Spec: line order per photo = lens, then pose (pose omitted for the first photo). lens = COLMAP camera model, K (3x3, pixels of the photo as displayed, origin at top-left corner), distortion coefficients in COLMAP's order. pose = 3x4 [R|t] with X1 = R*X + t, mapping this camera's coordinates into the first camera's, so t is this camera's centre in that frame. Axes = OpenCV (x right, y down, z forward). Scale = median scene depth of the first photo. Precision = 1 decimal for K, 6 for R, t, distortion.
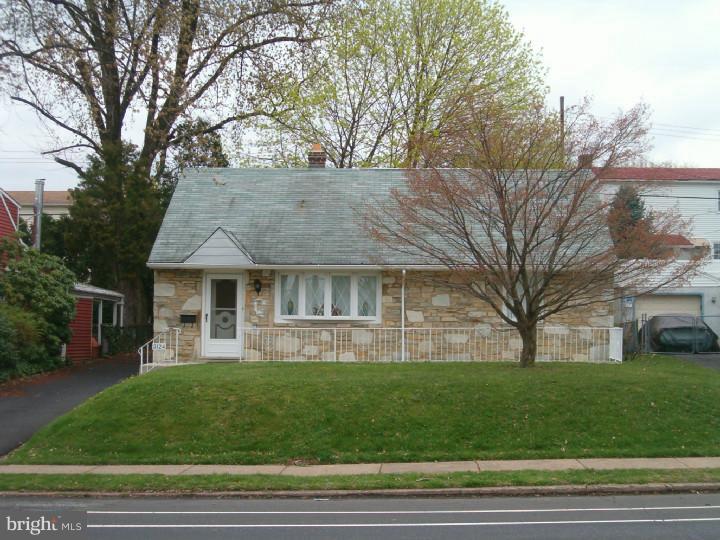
lens RADIAL K [[1253.3, 0, 360.0], [0, 1253.3, 270.0], [0, 0, 1]] dist [-0.172601, 0.089856]
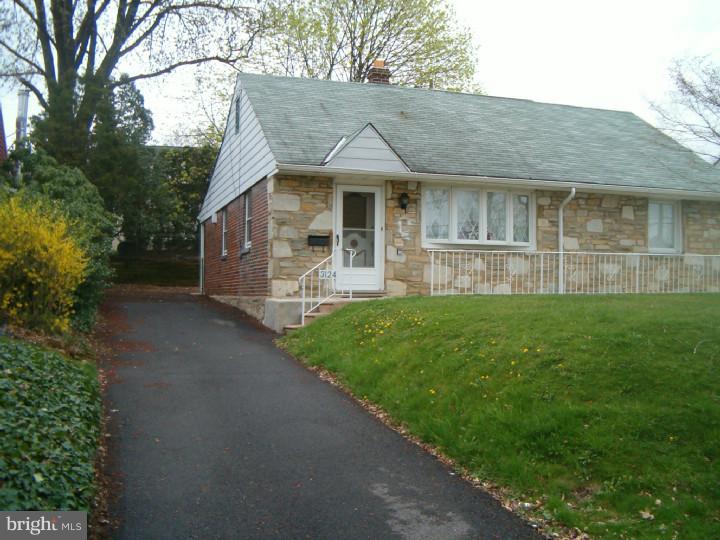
lens RADIAL K [[800.5, 0, 360.0], [0, 800.5, 270.0], [0, 0, 1]] dist [-0.256832, 0.319456]
pose [[0.938500, 0.008001, 0.345186, -0.284428], [-0.018168, 0.999491, 0.026227, 0.043952], [-0.344800, -0.030885, 0.938168, 0.529772]]
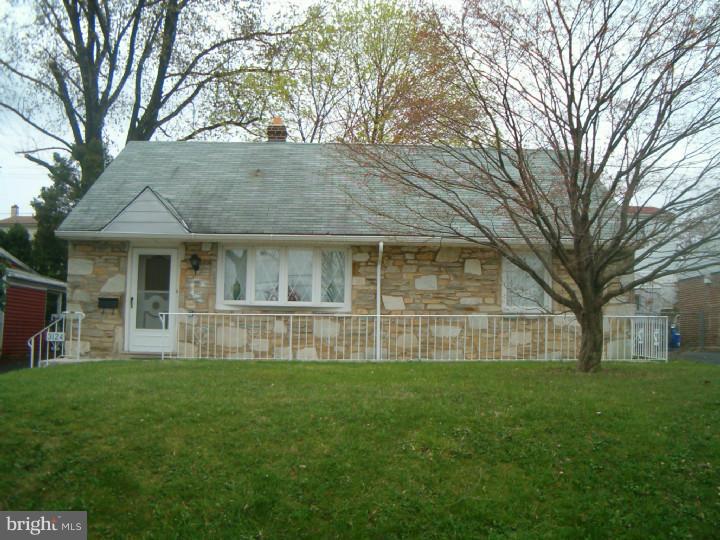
lens RADIAL K [[800.5, 0, 360.0], [0, 800.5, 270.0], [0, 0, 1]] dist [-0.256832, 0.319456]
pose [[0.998453, 0.011495, 0.054402, -0.004889], [-0.009619, 0.999354, -0.034619, 0.033782], [-0.054765, 0.034042, 0.997919, 0.495350]]
